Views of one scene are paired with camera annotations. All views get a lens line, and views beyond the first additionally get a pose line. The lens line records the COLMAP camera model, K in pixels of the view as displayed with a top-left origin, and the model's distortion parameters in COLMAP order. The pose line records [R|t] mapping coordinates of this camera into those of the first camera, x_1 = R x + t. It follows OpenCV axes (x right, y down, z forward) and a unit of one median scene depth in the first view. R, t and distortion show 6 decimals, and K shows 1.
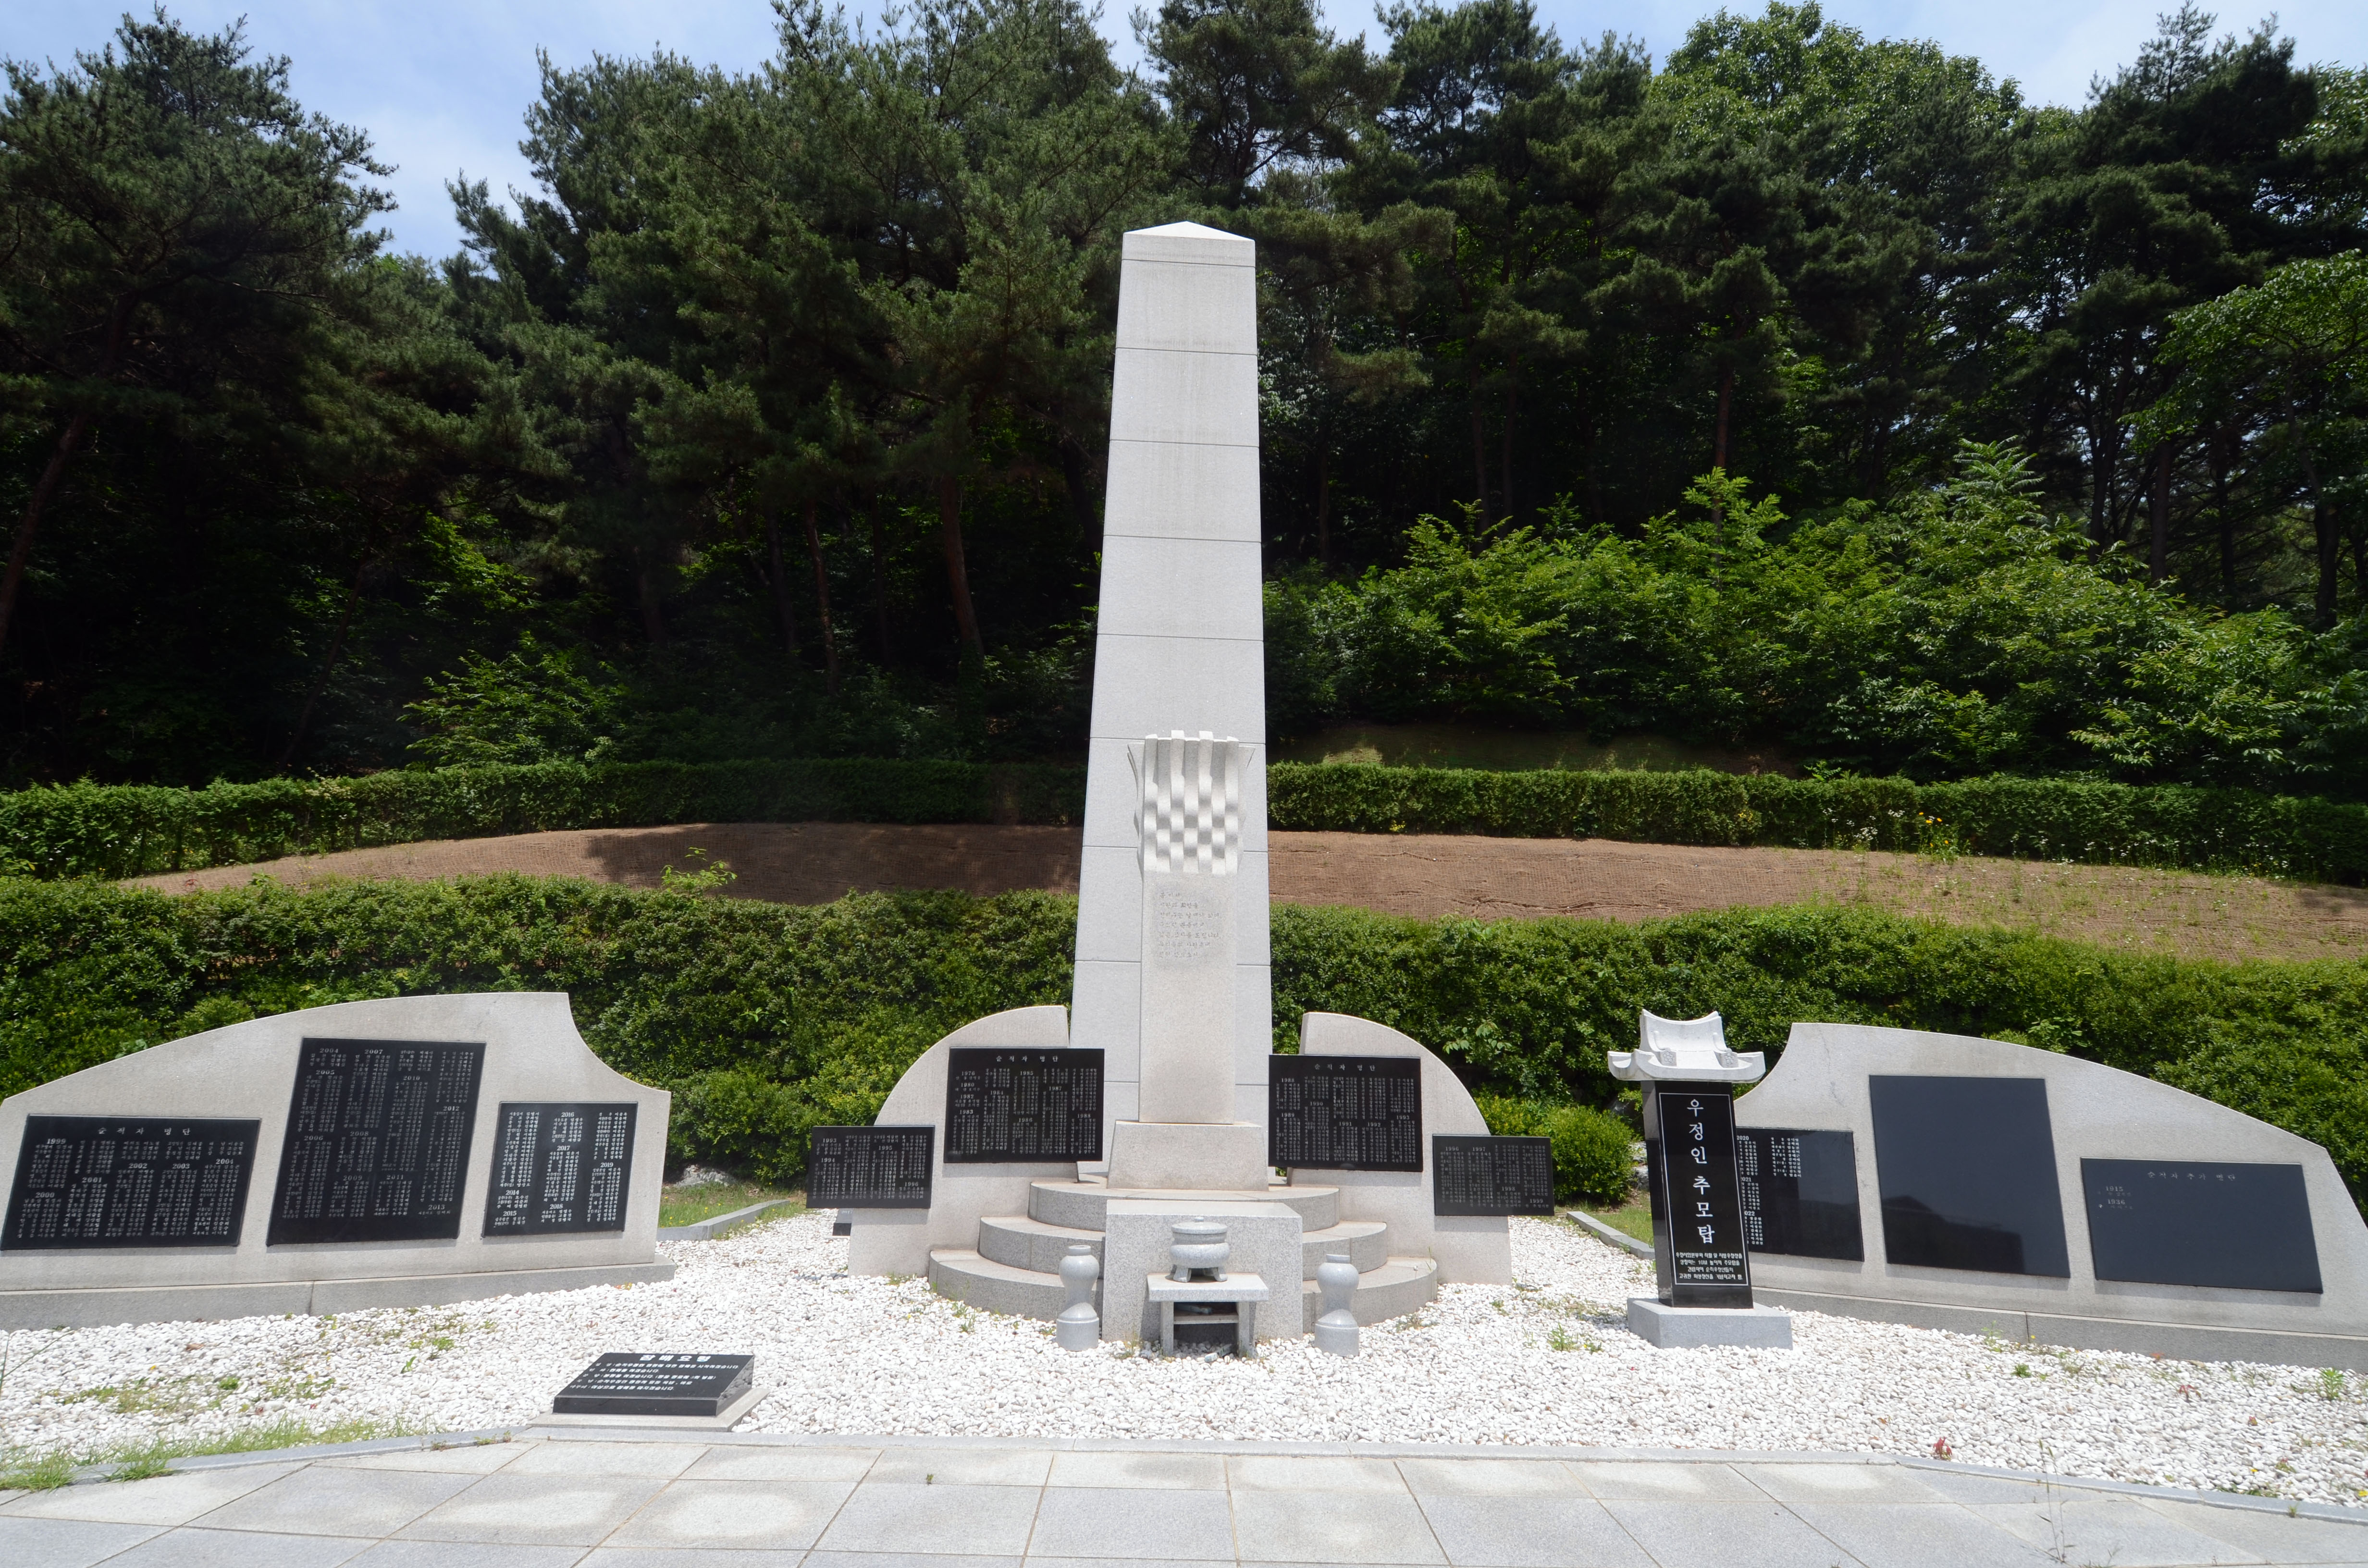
lens RADIAL K [[1231.0, 0, 1184.0], [0, 1231.0, 784.0], [0, 0, 1]] dist [0.053188, -0.056974]
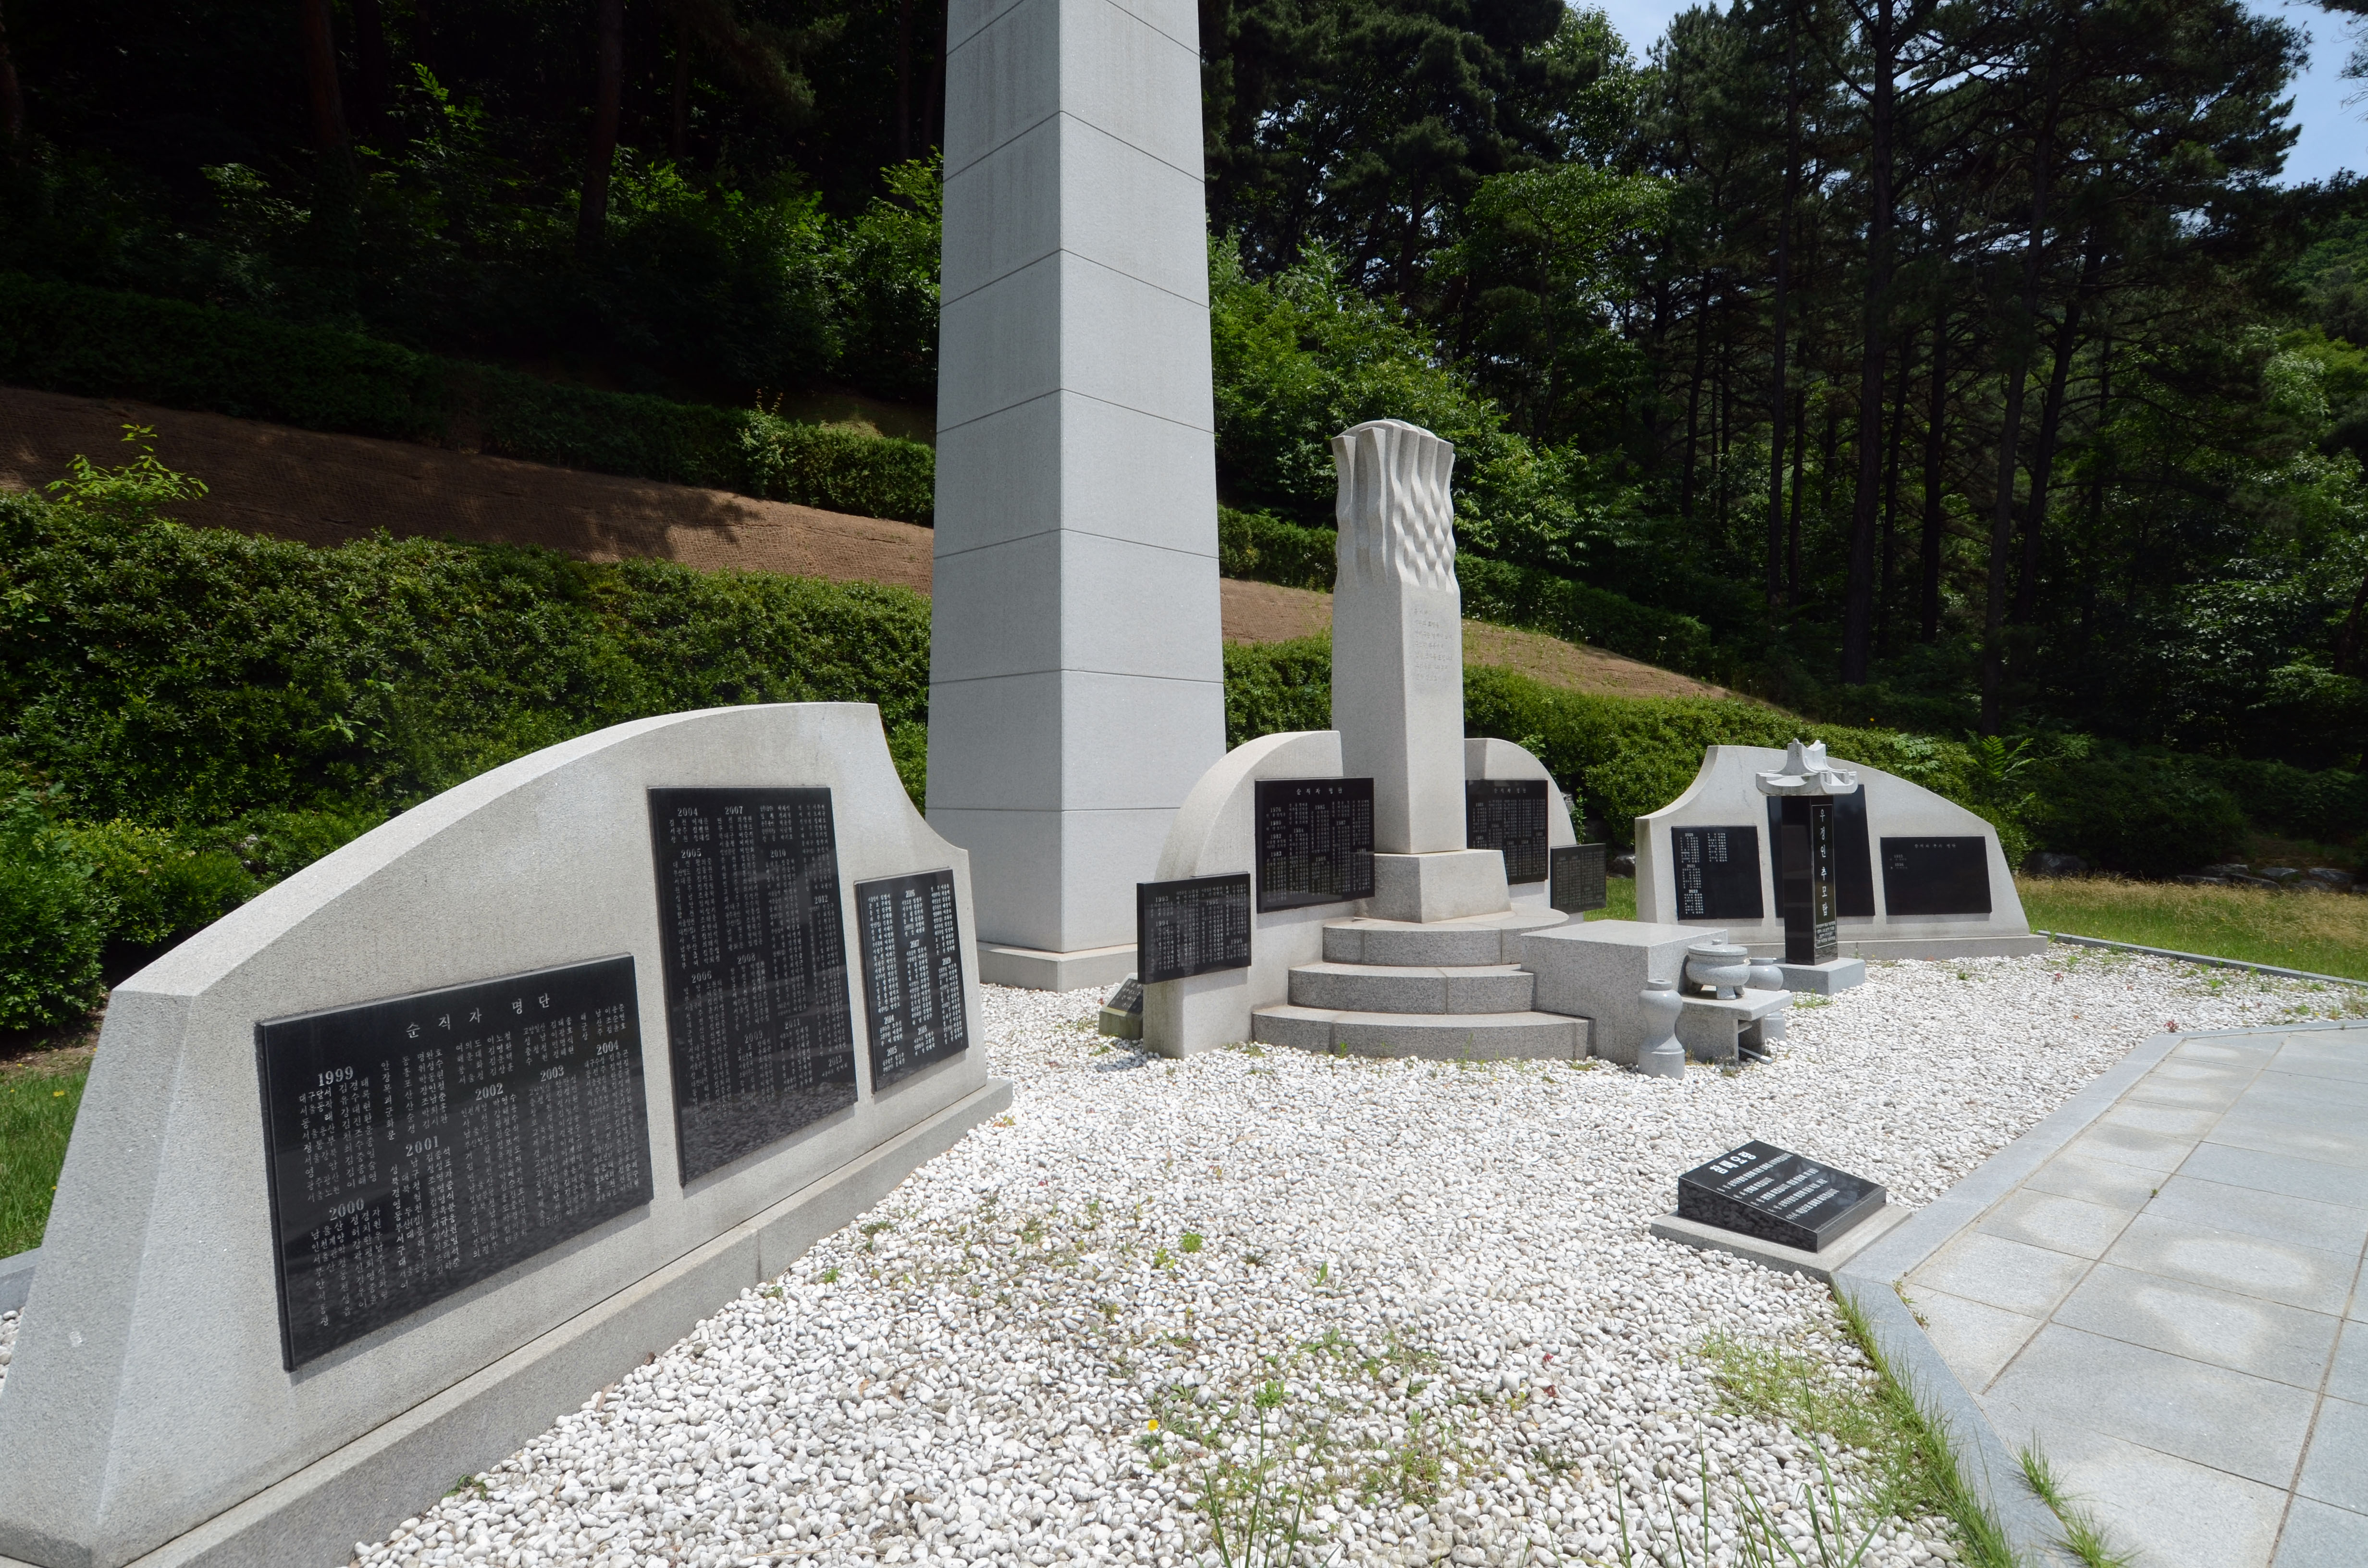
lens RADIAL K [[1231.0, 0, 1184.0], [0, 1231.0, 784.0], [0, 0, 1]] dist [0.053188, -0.056974]
pose [[0.738862, -0.023696, 0.673440, -0.748995], [-0.137237, 0.973145, 0.184810, 0.068984], [-0.659734, -0.228970, 0.715768, 0.429811]]
